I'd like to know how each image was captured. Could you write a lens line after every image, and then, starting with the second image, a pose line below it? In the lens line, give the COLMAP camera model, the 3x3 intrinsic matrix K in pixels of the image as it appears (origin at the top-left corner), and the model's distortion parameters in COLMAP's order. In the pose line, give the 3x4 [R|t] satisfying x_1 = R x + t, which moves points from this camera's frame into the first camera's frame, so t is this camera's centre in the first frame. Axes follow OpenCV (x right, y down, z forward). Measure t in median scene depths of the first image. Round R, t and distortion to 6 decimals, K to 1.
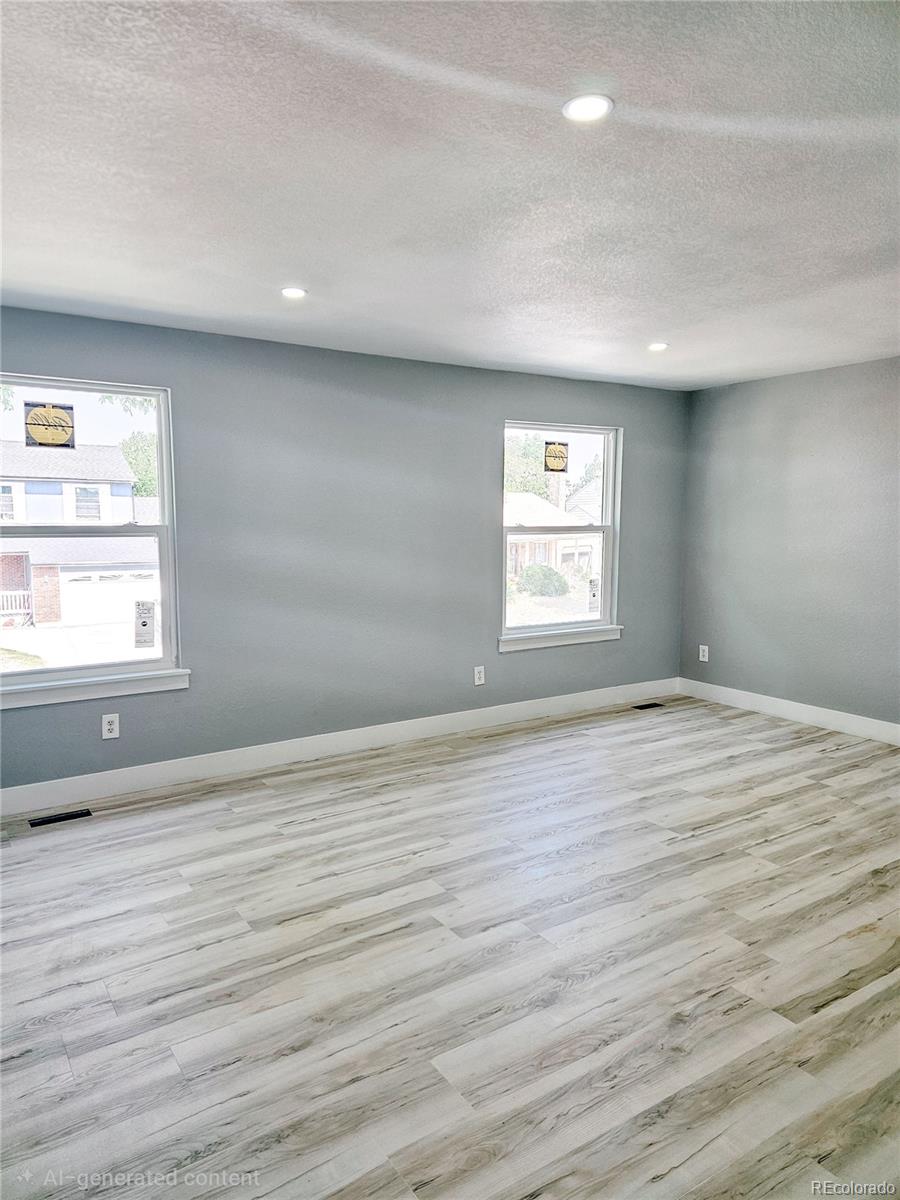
lens RADIAL K [[805.6, 0, 450.0], [0, 805.6, 600.0], [0, 0, 1]] dist [0.065112, -0.063157]
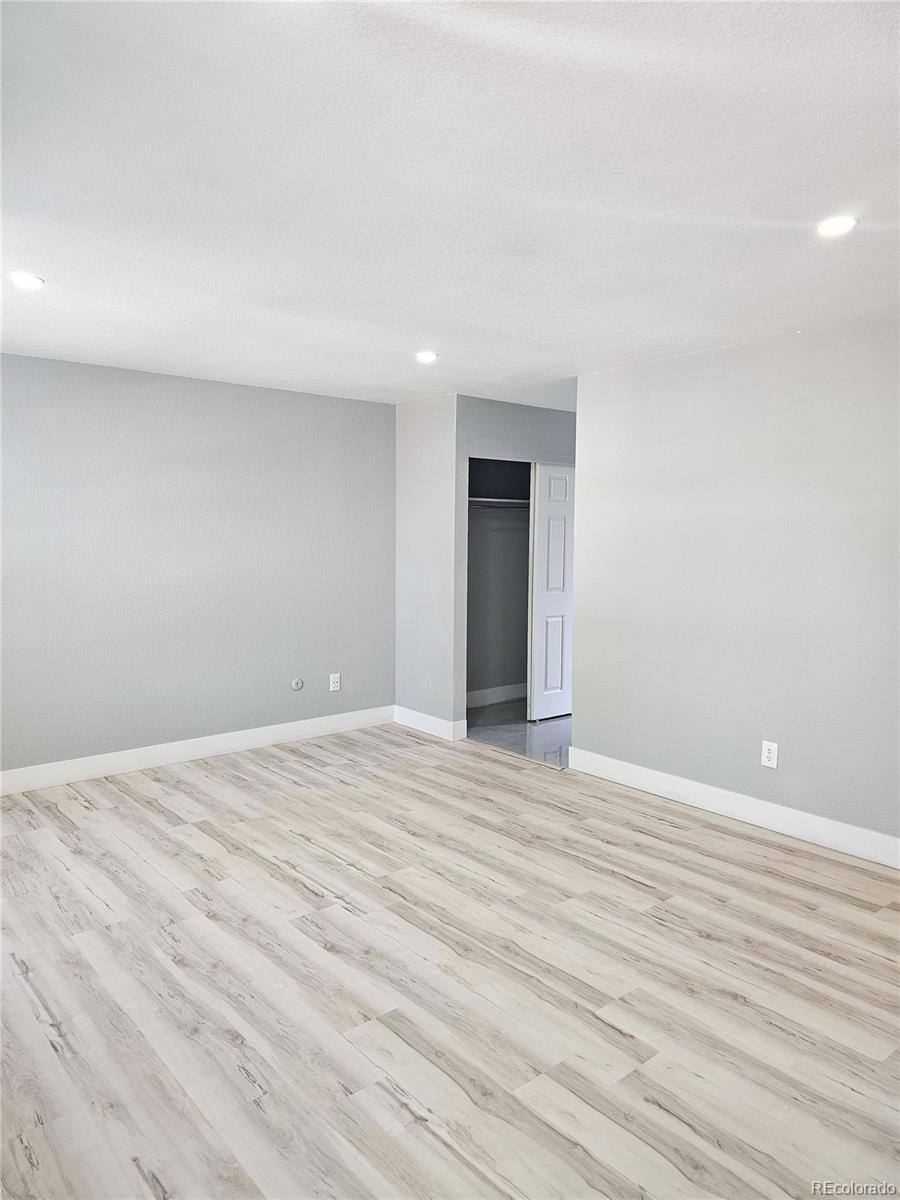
lens RADIAL K [[805.6, 0, 450.0], [0, 805.6, 600.0], [0, 0, 1]] dist [0.065112, -0.063157]
pose [[-0.117182, -0.088475, 0.989162, -0.529553], [0.100061, 0.989903, 0.100395, -0.099644], [-0.988057, 0.110741, -0.107146, 0.897809]]
